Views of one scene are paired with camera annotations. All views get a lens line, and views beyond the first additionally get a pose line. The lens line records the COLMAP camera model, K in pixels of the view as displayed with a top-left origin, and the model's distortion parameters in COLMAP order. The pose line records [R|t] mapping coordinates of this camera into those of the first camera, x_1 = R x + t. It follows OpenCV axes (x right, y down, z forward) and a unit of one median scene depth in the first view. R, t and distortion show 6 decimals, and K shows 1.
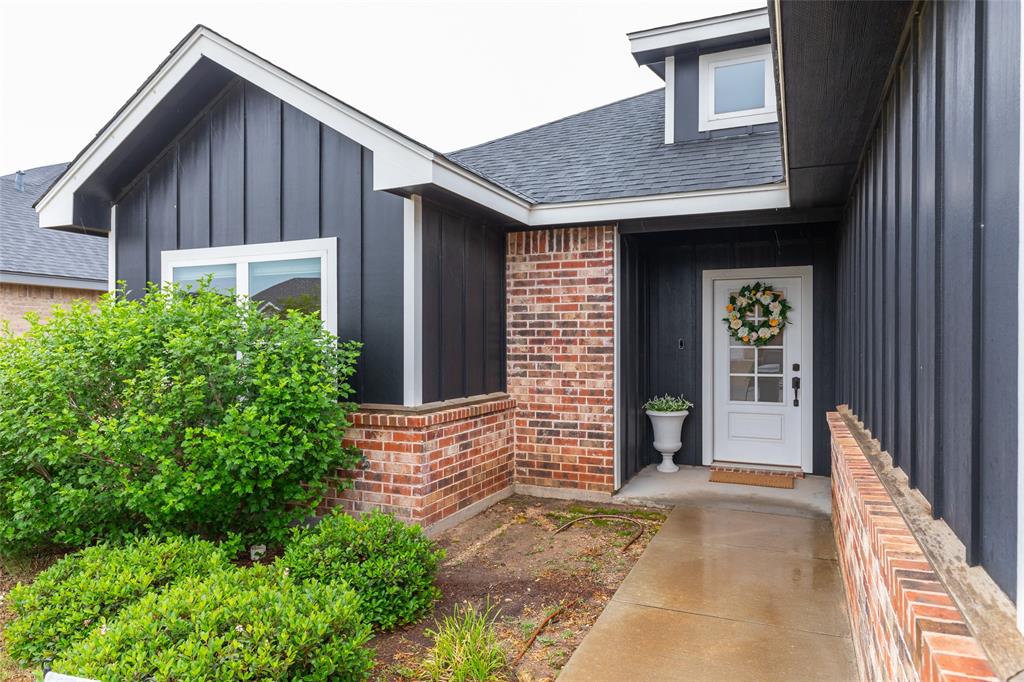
lens RADIAL K [[635.4, 0, 533.9], [0, 635.4, 339.3], [0, 0, 1]] dist [0.000254, 0.000960]
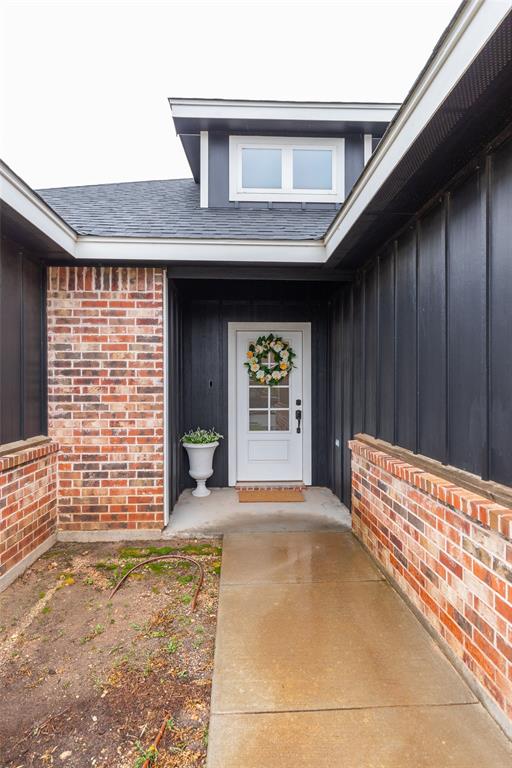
lens RADIAL K [[414.7, 0, 240.7], [0, 414.7, 383.5], [0, 0, 1]] dist [0.002704, -0.000423]
pose [[0.914351, -0.001327, 0.404921, -0.030851], [0.000433, 0.999997, 0.002300, 0.005211], [-0.404923, -0.001927, 0.914349, 0.326934]]
